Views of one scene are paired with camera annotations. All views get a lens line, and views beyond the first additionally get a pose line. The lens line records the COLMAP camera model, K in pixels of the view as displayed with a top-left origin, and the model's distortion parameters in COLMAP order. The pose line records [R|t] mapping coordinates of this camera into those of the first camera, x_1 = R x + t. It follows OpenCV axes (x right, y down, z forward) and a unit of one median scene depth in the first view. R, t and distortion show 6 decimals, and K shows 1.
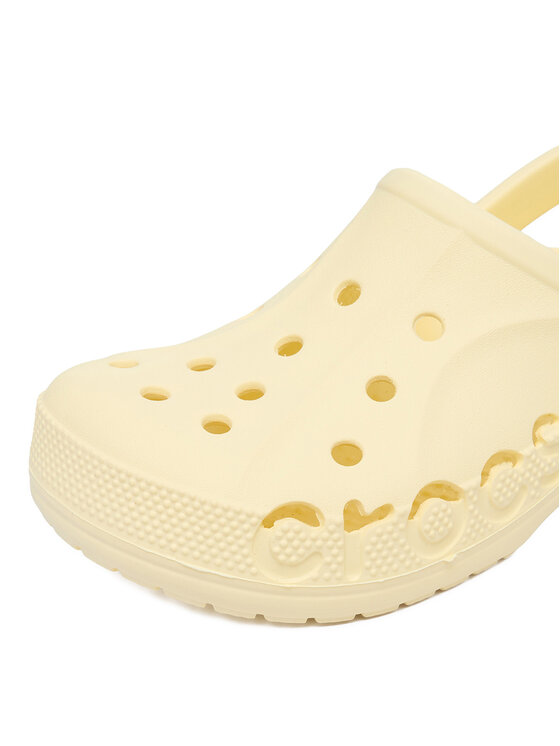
lens RADIAL K [[1236.9, 0, 278.6], [0, 1236.9, 374.2], [0, 0, 1]] dist [-0.173117, 0.000000]
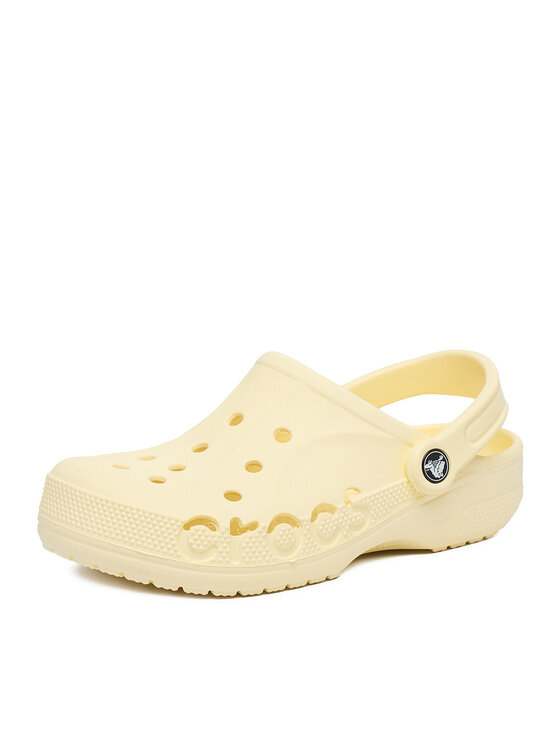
lens RADIAL K [[1502.8, 0, 280.1], [0, 1502.8, 372.0], [0, 0, 1]] dist [-0.007816, 0.000000]
pose [[0.997654, 0.025143, 0.063667, -0.017844], [-0.006894, 0.962276, -0.271988, 0.480674], [-0.068104, 0.270911, 0.960192, -1.104793]]
